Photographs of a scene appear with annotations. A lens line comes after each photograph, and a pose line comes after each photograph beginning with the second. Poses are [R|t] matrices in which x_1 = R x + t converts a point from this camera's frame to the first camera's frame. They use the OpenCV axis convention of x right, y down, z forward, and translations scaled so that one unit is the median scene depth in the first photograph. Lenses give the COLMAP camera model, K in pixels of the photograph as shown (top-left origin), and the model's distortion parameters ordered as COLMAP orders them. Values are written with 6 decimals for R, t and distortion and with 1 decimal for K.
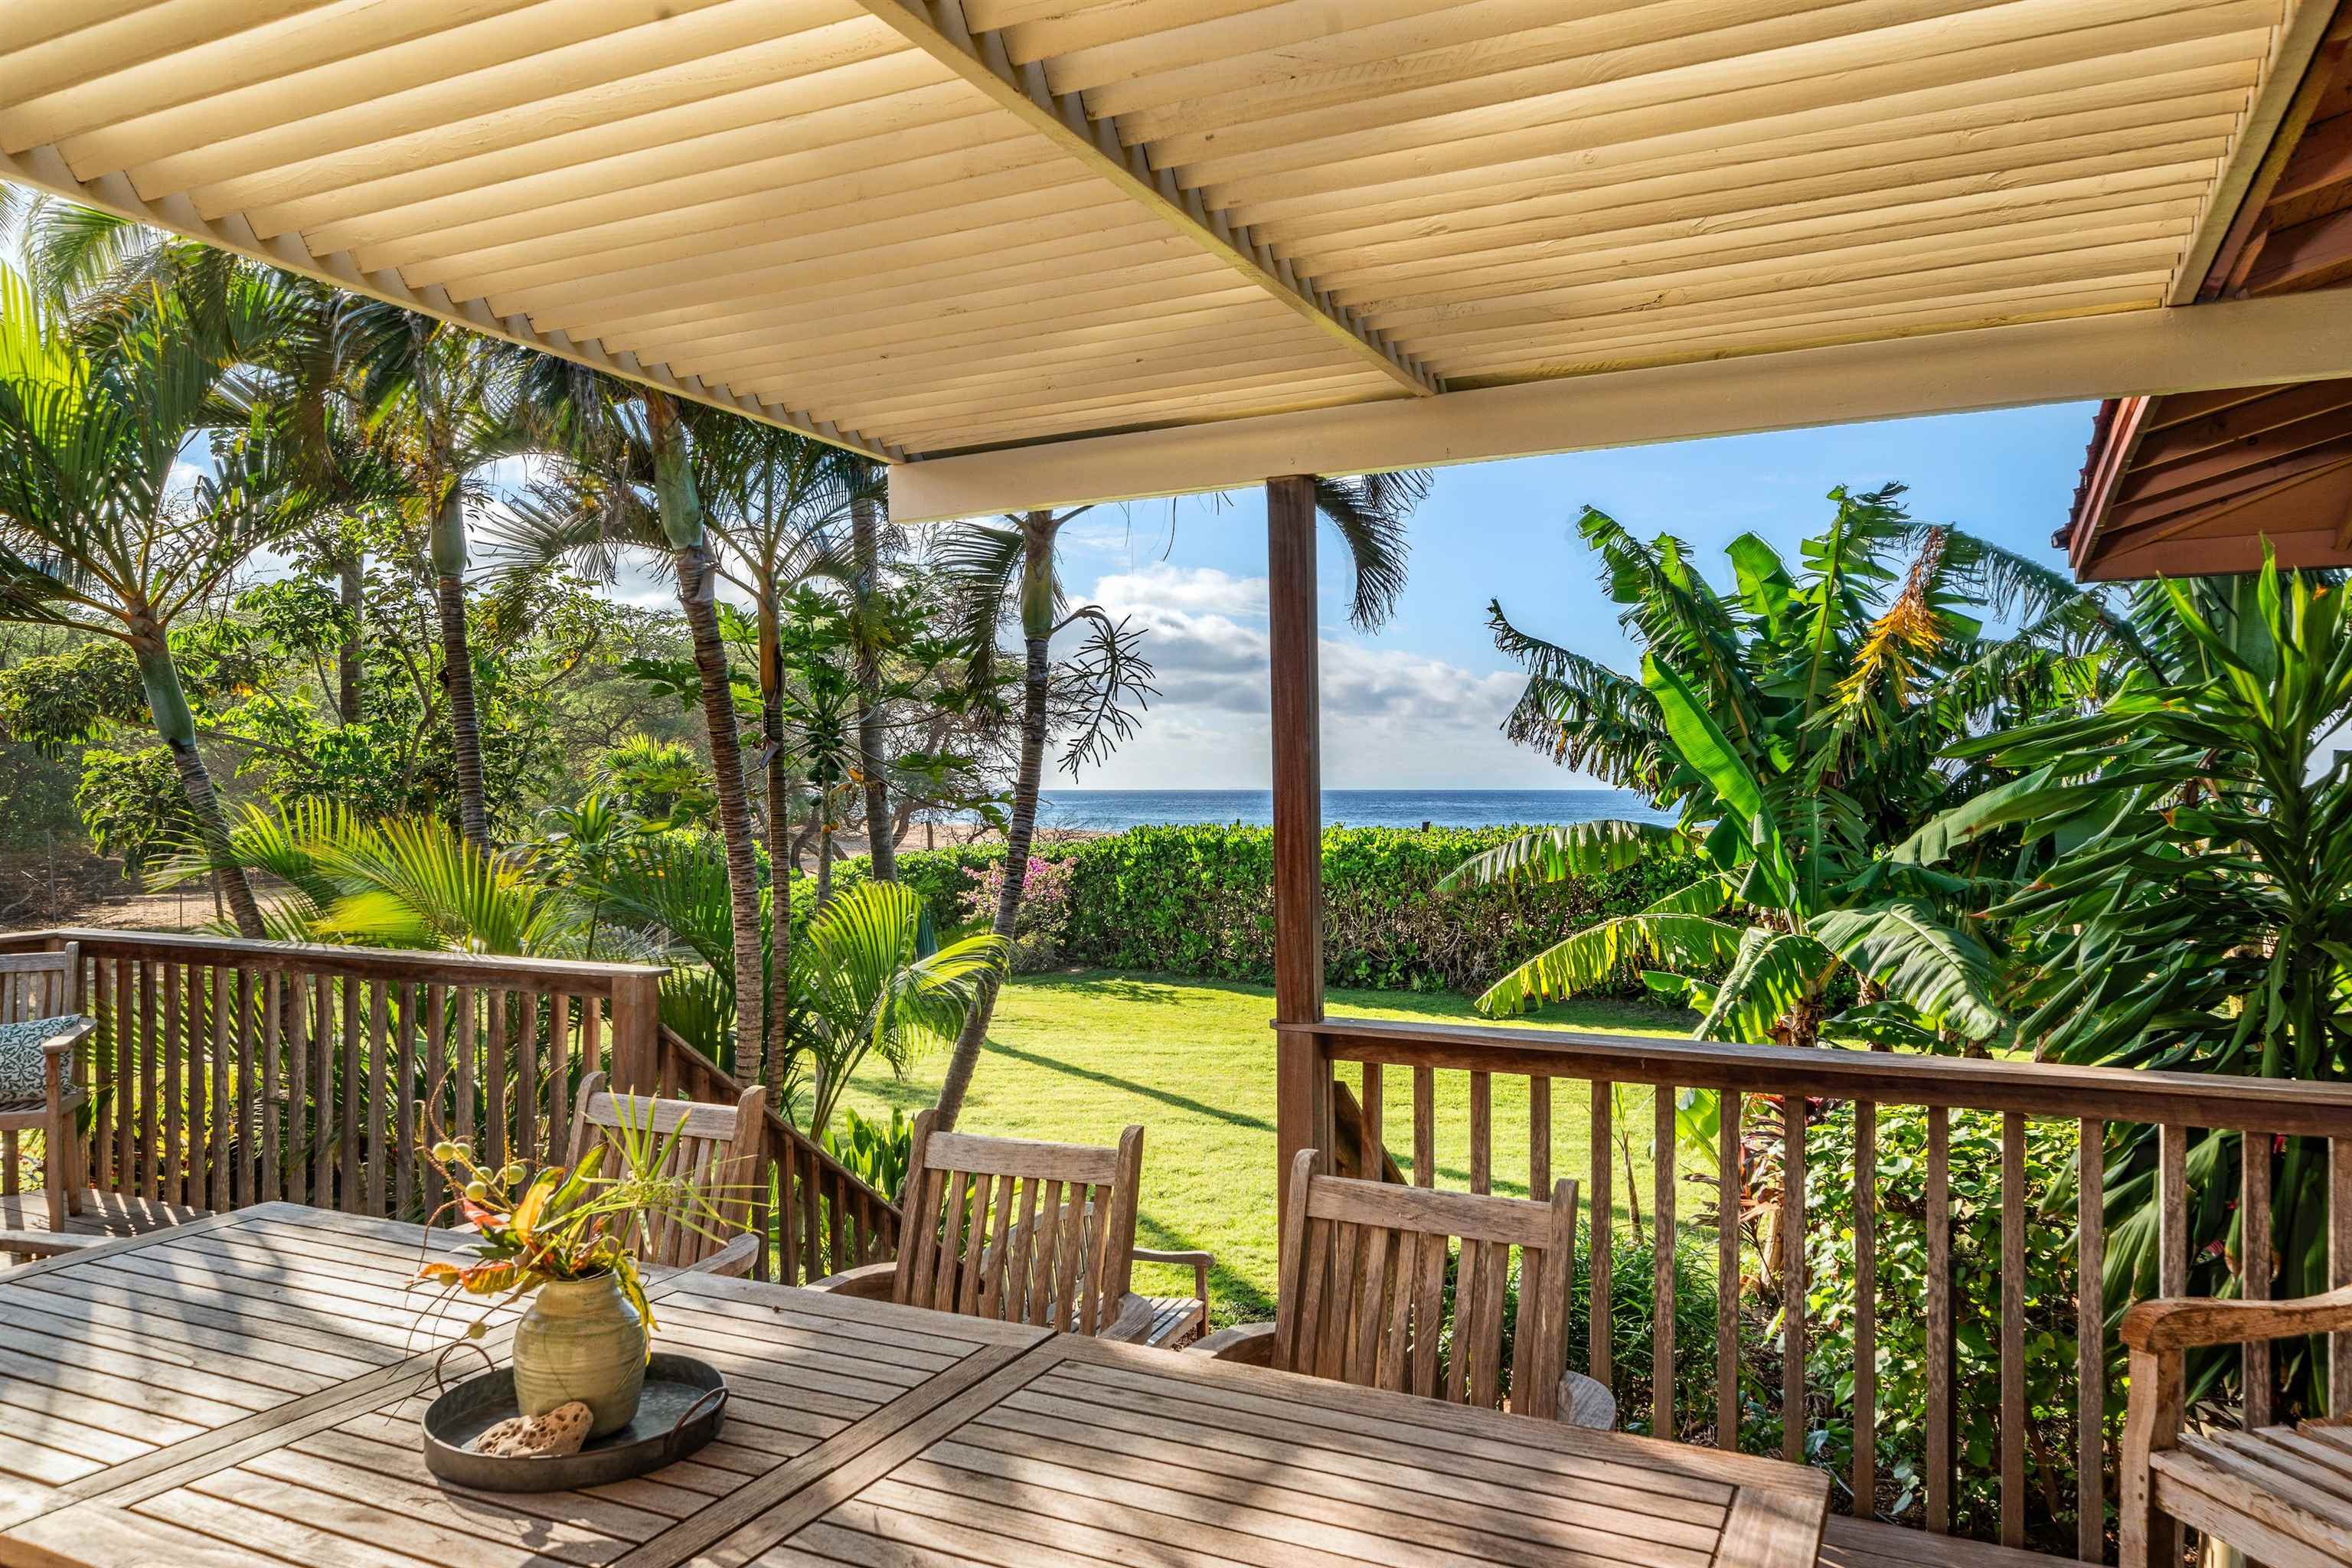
lens RADIAL K [[1596.5, 0, 1182.8], [0, 1596.5, 822.7], [0, 0, 1]] dist [0.020547, -0.003379]
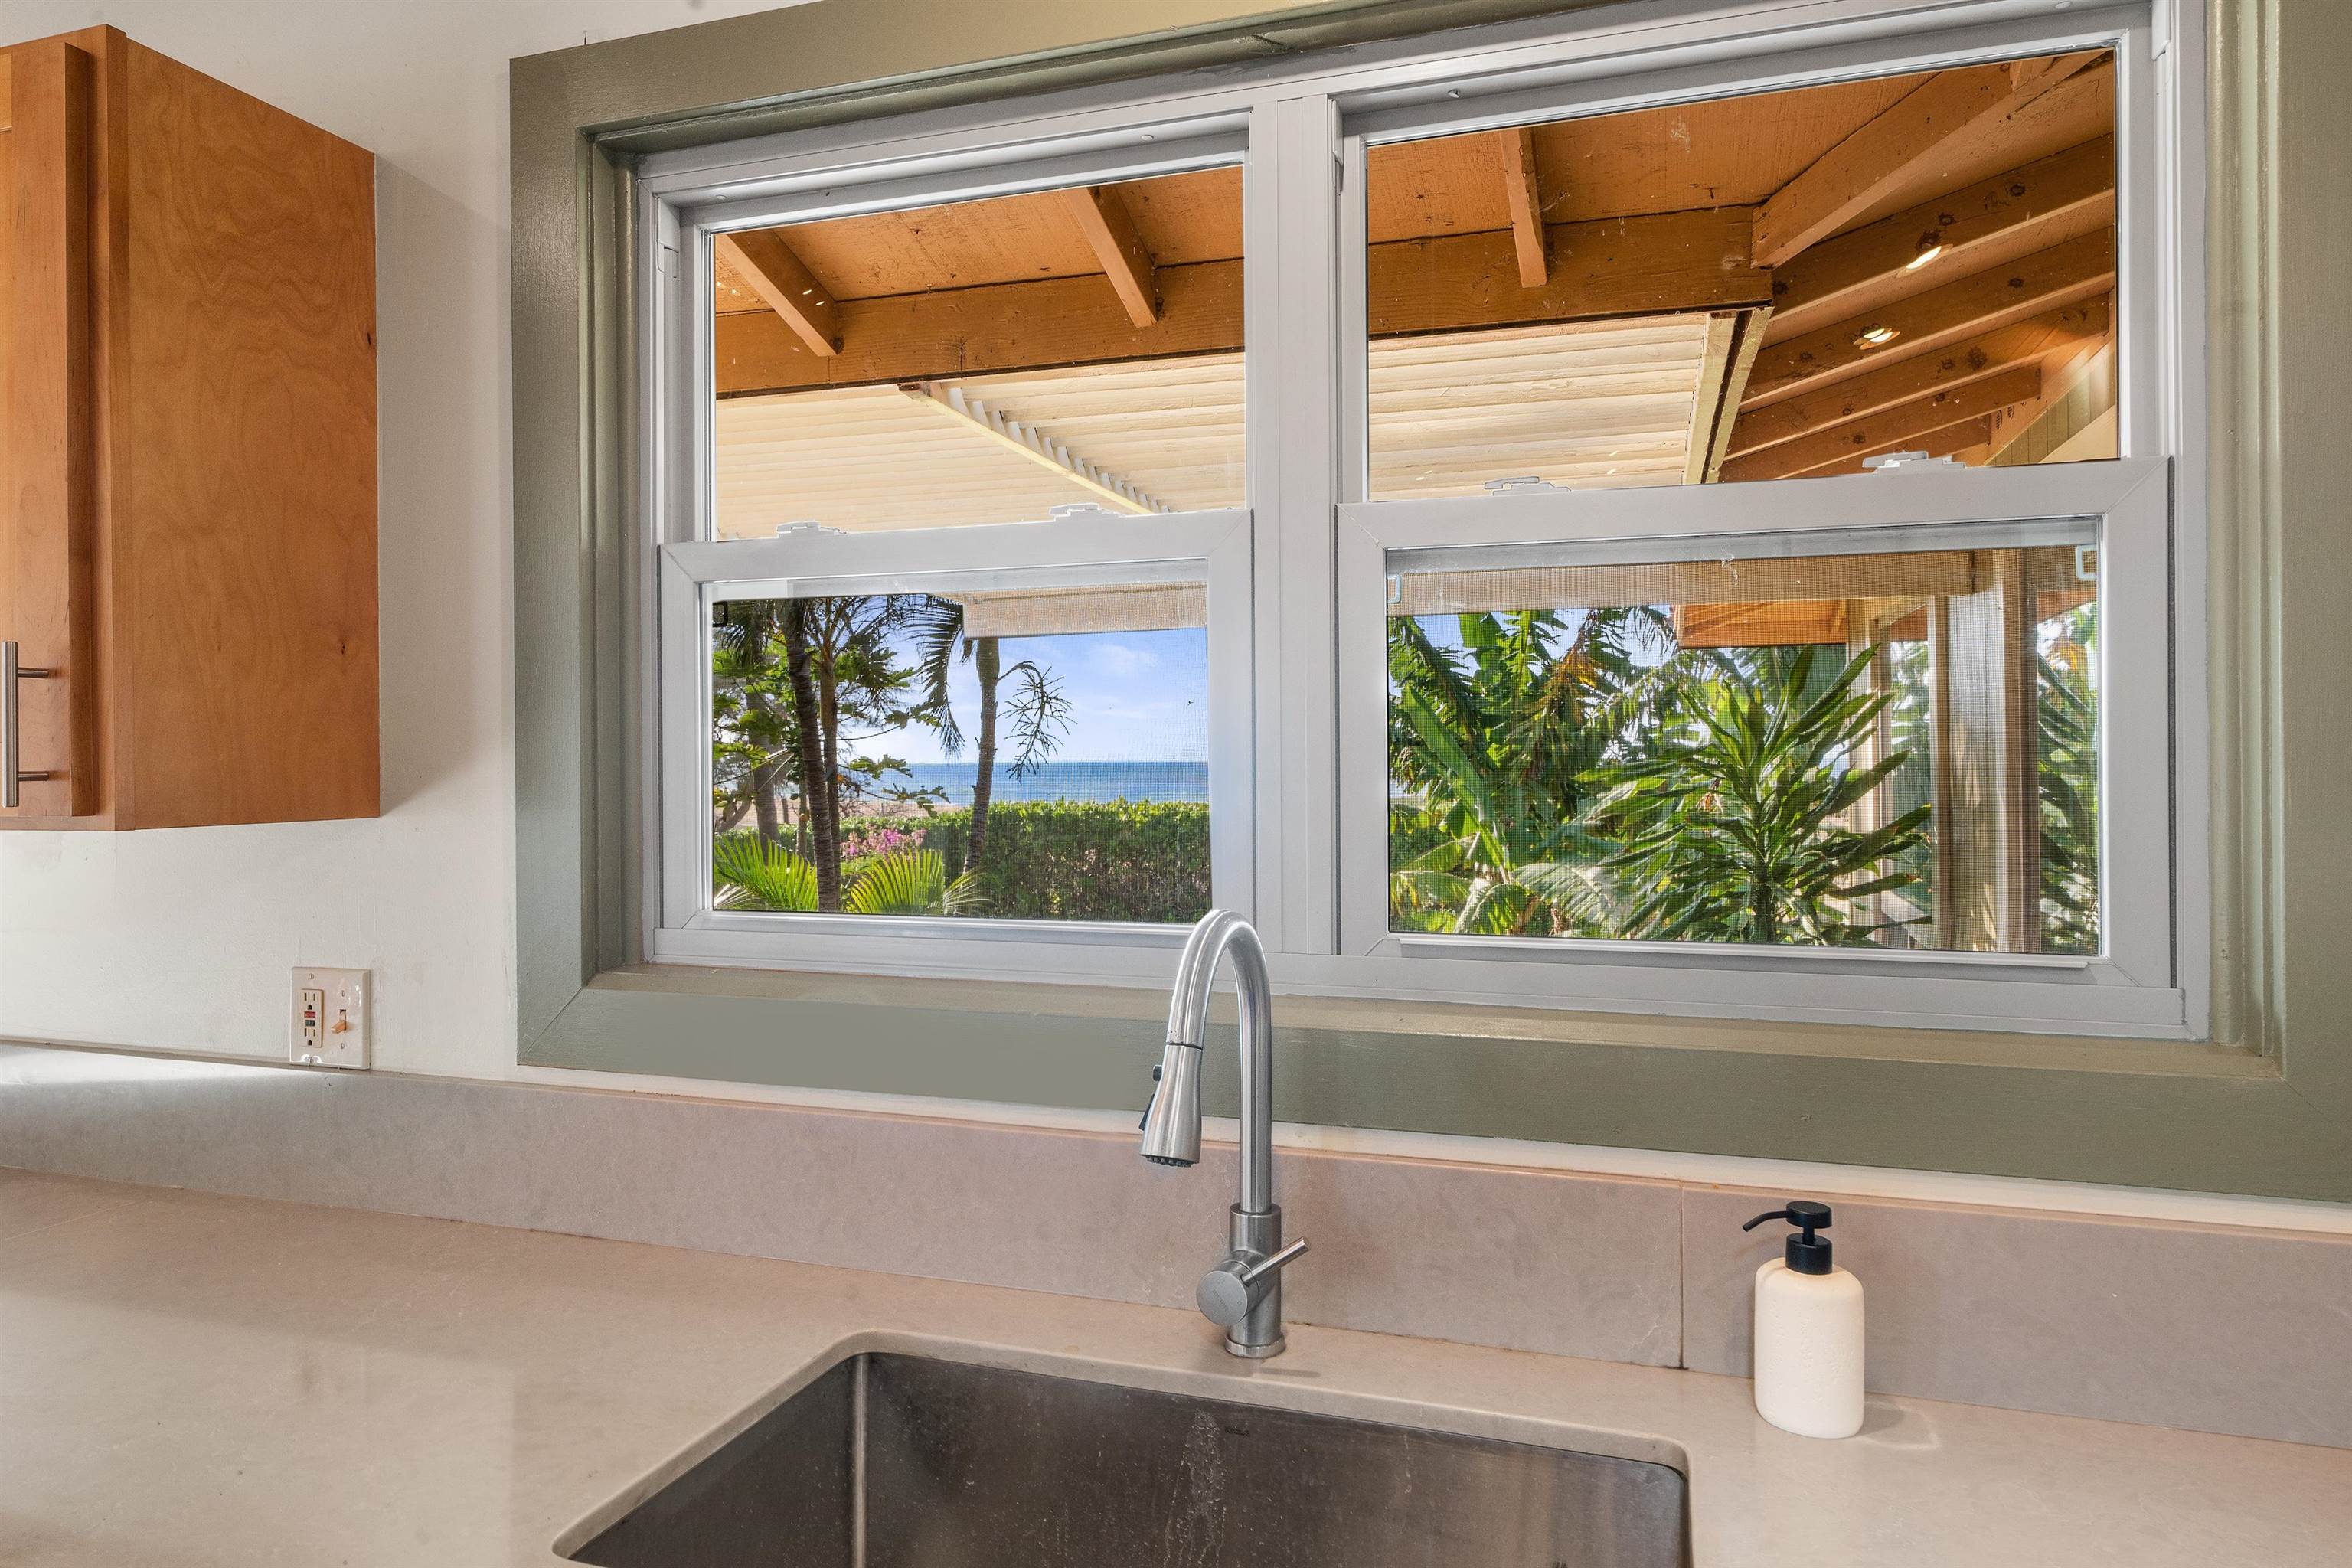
lens RADIAL K [[1408.2, 0, 1187.1], [0, 1408.2, 762.6], [0, 0, 1]] dist [0.000271, 0.000703]
pose [[0.990043, -0.007629, 0.140556, -0.071754], [0.010726, 0.999716, -0.021286, -0.013235], [-0.140354, 0.022582, 0.989844, -0.196050]]
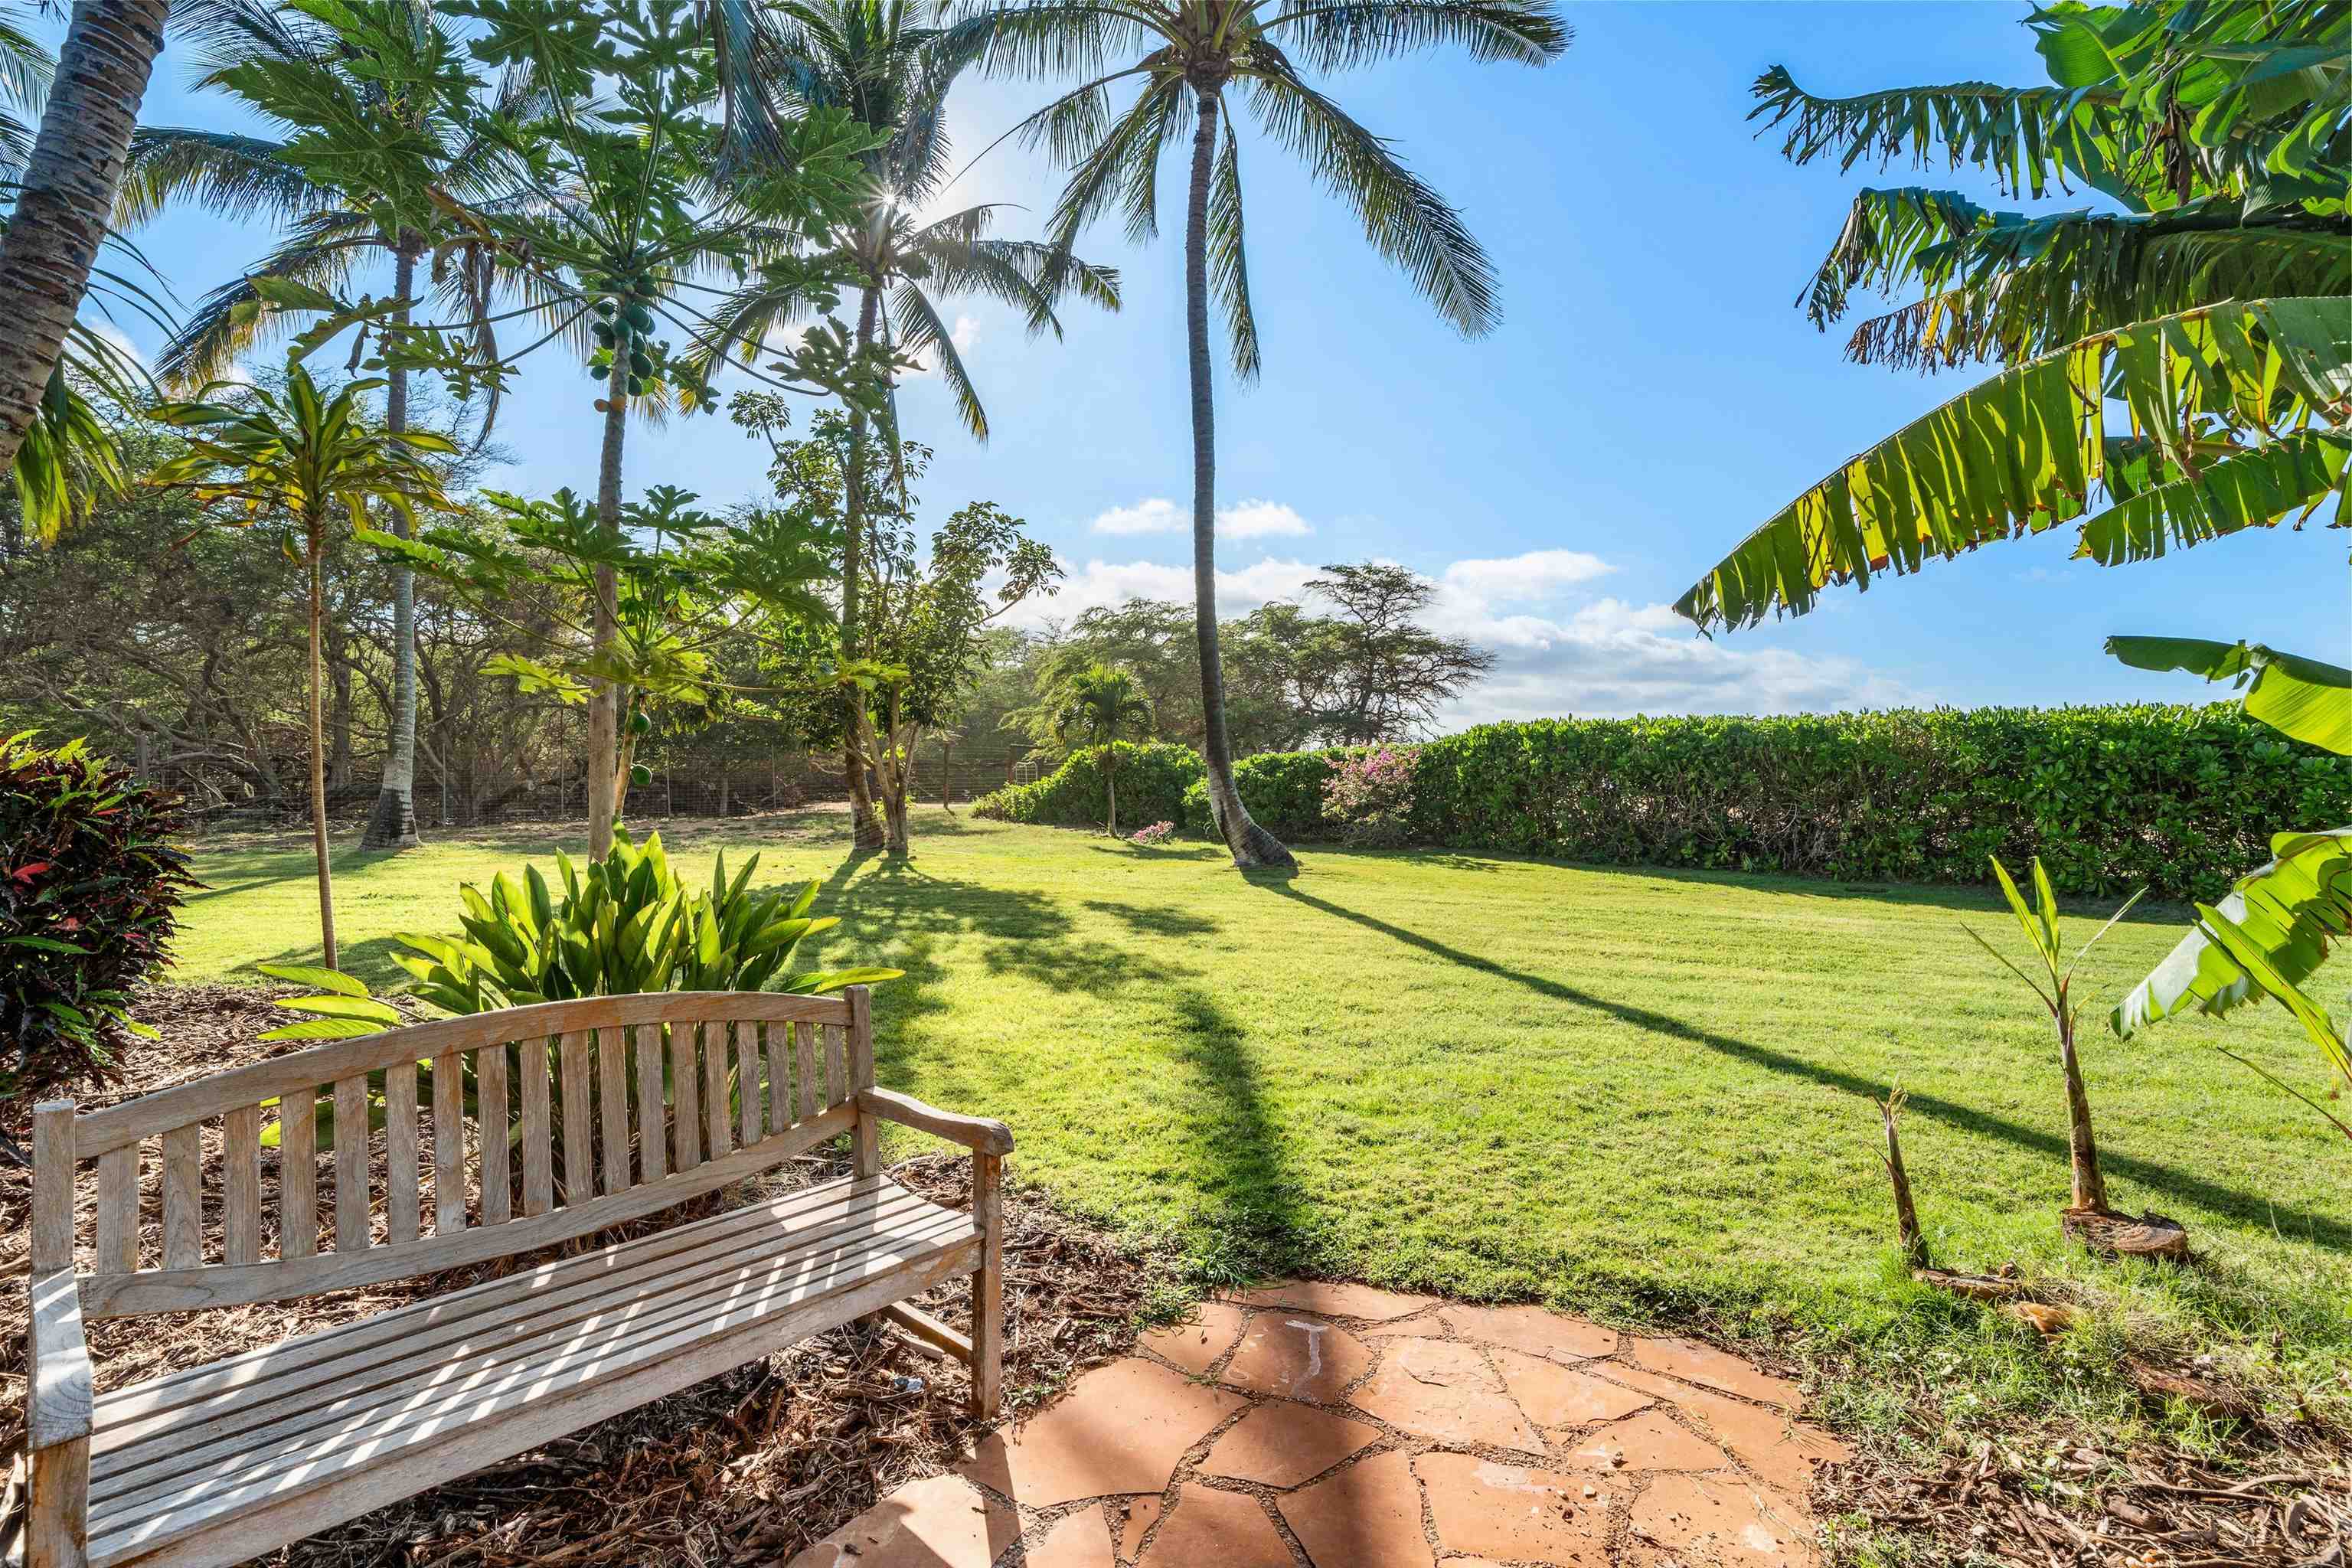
lens RADIAL K [[1102.2, 0, 1154.9], [0, 1102.2, 781.4], [0, 0, 1]] dist [0.005923, 0.001891]
pose [[0.931322, 0.010540, -0.364045, 0.156980], [-0.009777, 0.999944, 0.003938, 0.151503], [0.364066, -0.000108, 0.931373, 0.654081]]
